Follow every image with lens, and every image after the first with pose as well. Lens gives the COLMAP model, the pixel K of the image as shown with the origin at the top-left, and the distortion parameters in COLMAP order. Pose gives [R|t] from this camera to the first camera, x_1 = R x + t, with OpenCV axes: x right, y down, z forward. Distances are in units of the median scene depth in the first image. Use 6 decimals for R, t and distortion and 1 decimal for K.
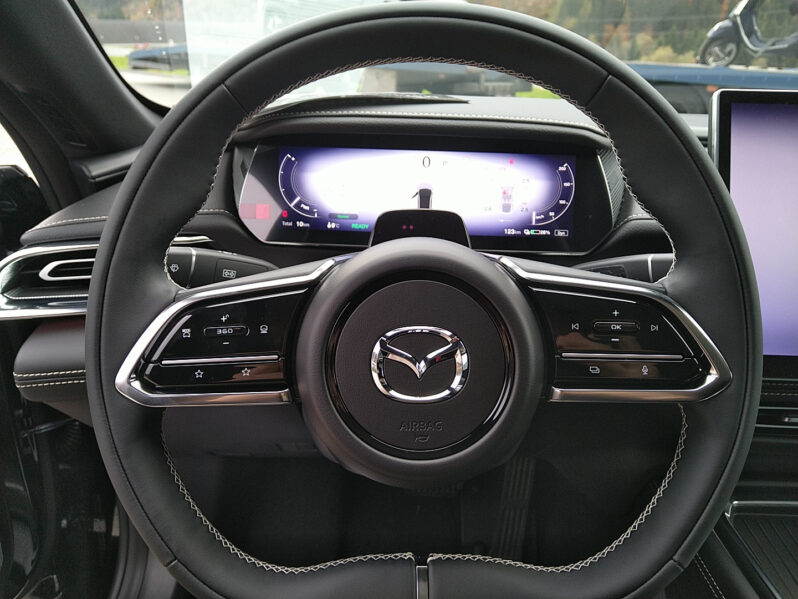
lens RADIAL K [[671.0, 0, 429.2], [0, 671.0, 301.1], [0, 0, 1]] dist [-0.003384, -0.005227]
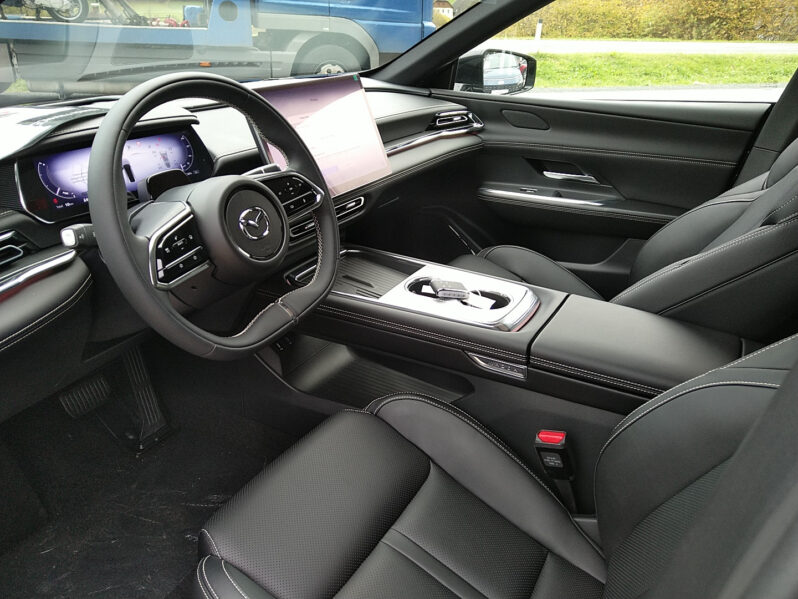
lens RADIAL K [[671.0, 0, 429.2], [0, 671.0, 301.1], [0, 0, 1]] dist [-0.003384, -0.005227]
pose [[0.429861, -0.379344, 0.819340, -1.203588], [0.289390, 0.917470, 0.272950, -0.092650], [-0.855262, 0.119778, 0.504163, -0.471061]]
